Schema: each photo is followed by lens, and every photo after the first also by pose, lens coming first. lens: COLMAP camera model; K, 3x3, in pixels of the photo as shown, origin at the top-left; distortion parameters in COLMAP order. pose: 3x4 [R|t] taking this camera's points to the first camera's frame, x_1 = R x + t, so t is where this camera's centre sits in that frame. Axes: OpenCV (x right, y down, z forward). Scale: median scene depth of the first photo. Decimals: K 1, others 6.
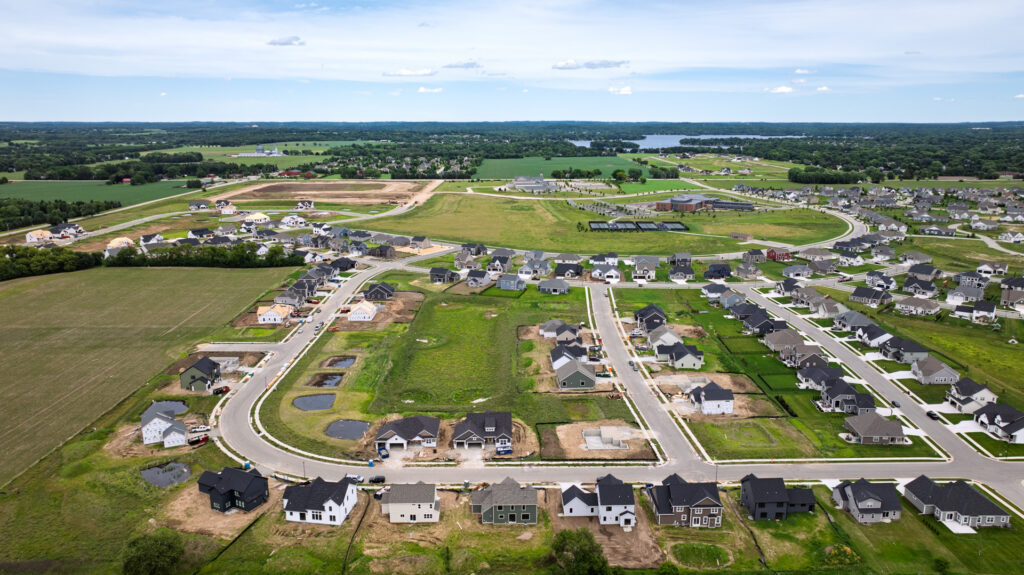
lens RADIAL K [[724.2, 0, 515.7], [0, 724.2, 258.8], [0, 0, 1]] dist [-0.021864, 0.005987]
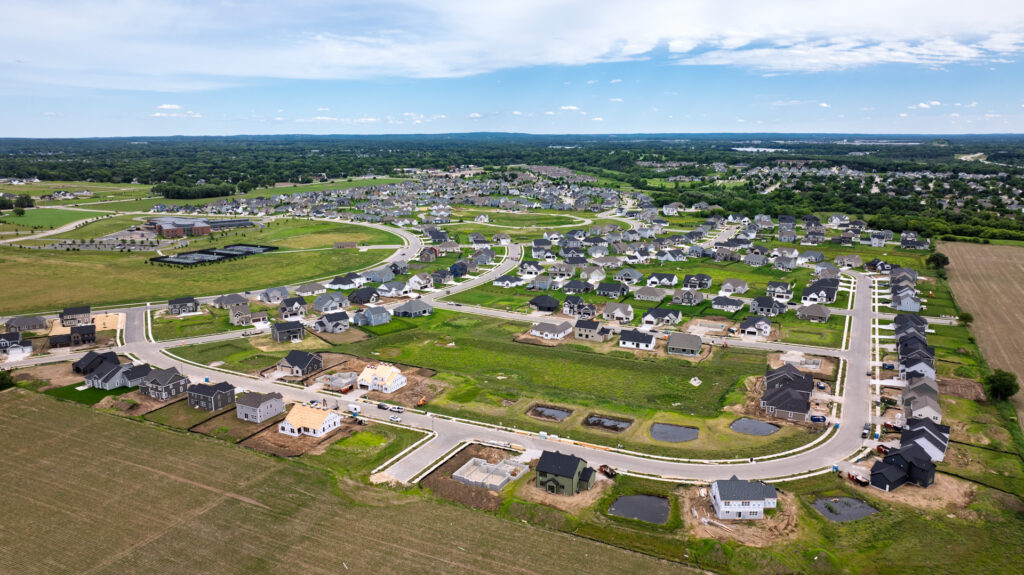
lens RADIAL K [[724.2, 0, 515.7], [0, 724.2, 258.8], [0, 0, 1]] dist [-0.021864, 0.005987]
pose [[0.457811, -0.152426, 0.875886, -0.634411], [0.169941, 0.982031, 0.082072, -0.072789], [-0.872656, 0.111276, 0.475488, 0.392254]]
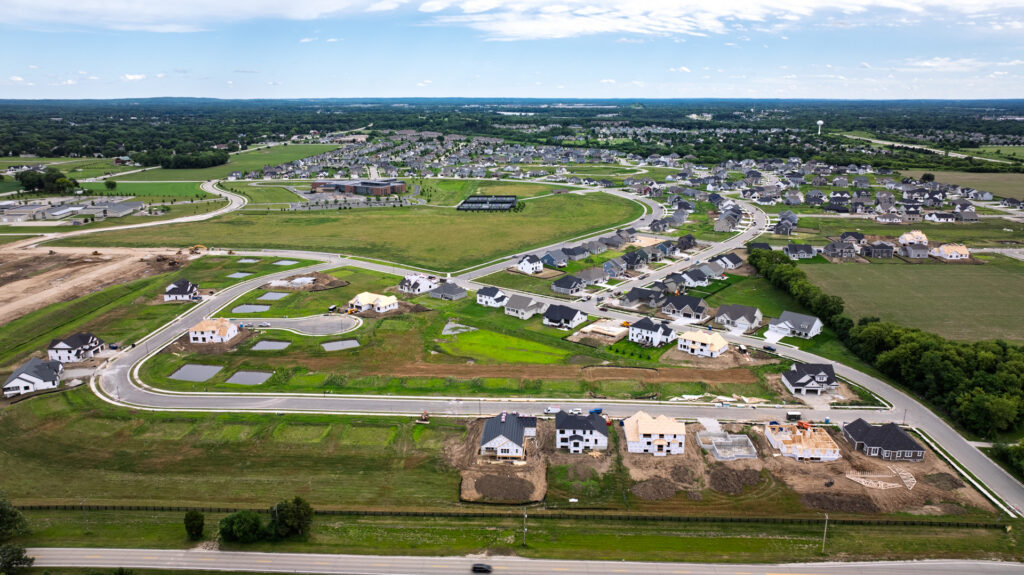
lens RADIAL K [[719.2, 0, 516.8], [0, 719.2, 285.6], [0, 0, 1]] dist [-0.024557, 0.015047]
pose [[0.037228, -0.253809, 0.966538, -1.270206], [0.189640, 0.951427, 0.242537, -0.257022], [-0.981148, 0.174265, 0.083552, 1.309045]]
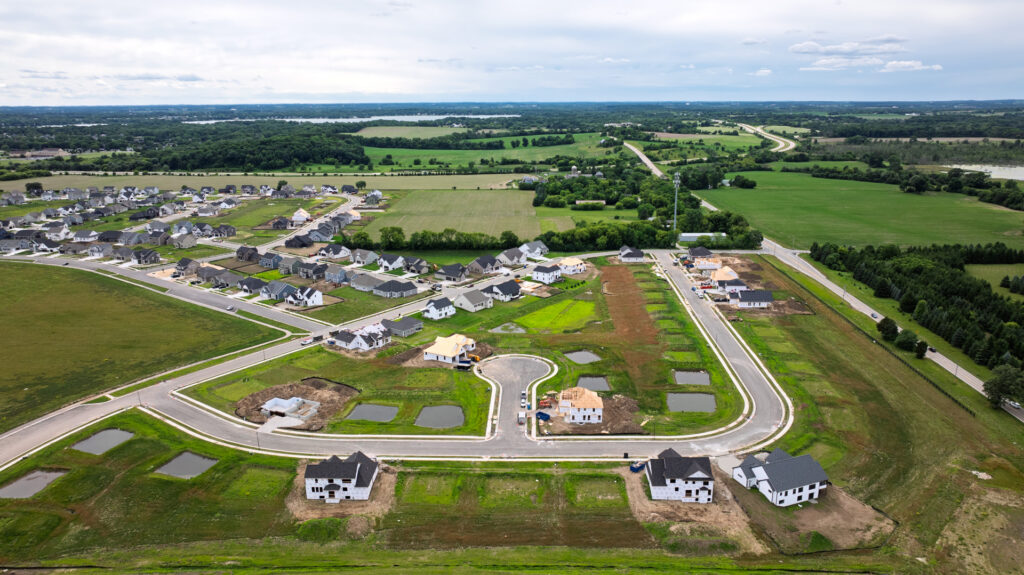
lens RADIAL K [[719.2, 0, 516.8], [0, 719.2, 285.6], [0, 0, 1]] dist [-0.024557, 0.015047]
pose [[-0.999499, -0.001252, 0.031624, -0.622492], [0.012468, 0.902843, 0.429790, -0.404680], [-0.029090, 0.429969, -0.902375, 2.070222]]
